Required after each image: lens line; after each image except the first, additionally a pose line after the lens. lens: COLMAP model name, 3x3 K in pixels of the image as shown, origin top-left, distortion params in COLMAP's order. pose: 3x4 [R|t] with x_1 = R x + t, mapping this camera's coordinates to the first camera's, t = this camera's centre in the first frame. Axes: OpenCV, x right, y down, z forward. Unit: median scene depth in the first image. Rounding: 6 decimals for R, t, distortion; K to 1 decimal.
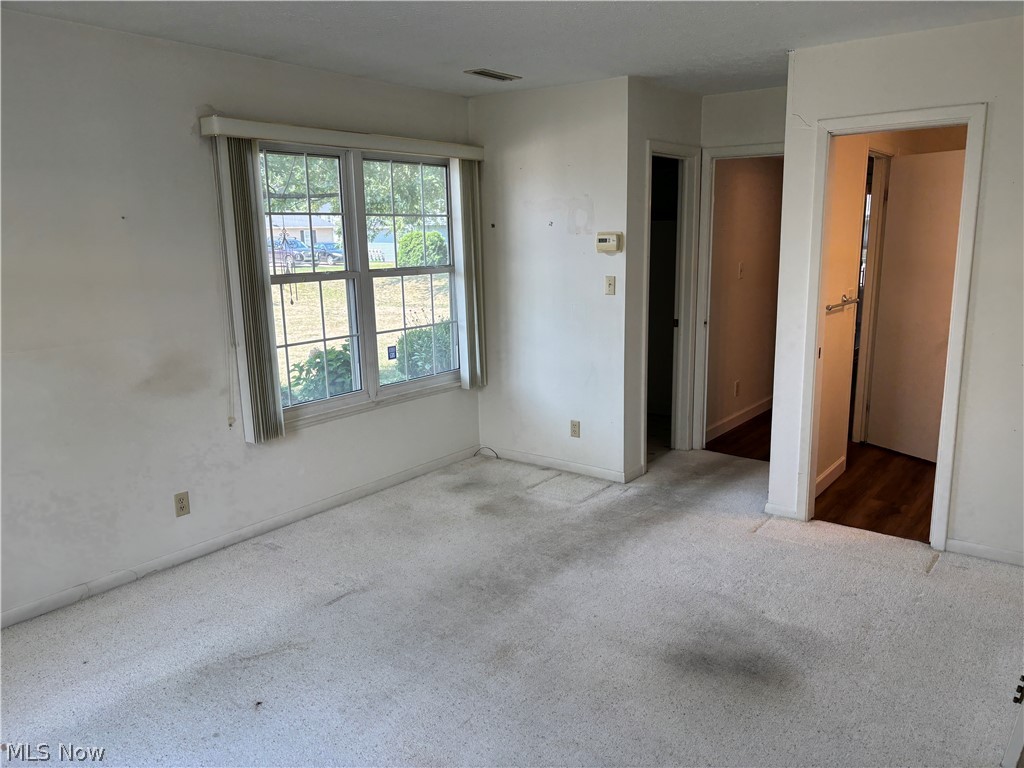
lens RADIAL K [[773.0, 0, 552.9], [0, 773.0, 398.6], [0, 0, 1]] dist [0.063779, -0.011860]
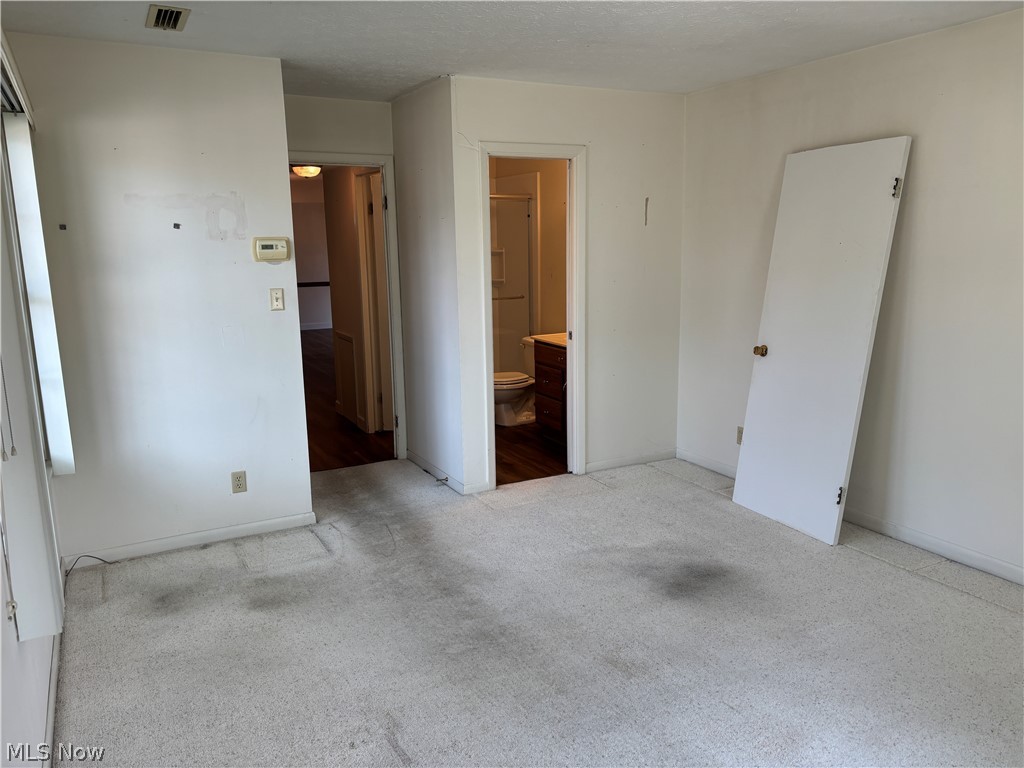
lens RADIAL K [[773.0, 0, 513.4], [0, 773.0, 382.3], [0, 0, 1]] dist [0.063779, -0.011860]
pose [[0.440109, -0.163250, 0.882980, -0.594076], [0.201395, 0.976229, 0.080107, -0.075740], [-0.875068, 0.142572, 0.462525, 0.401461]]
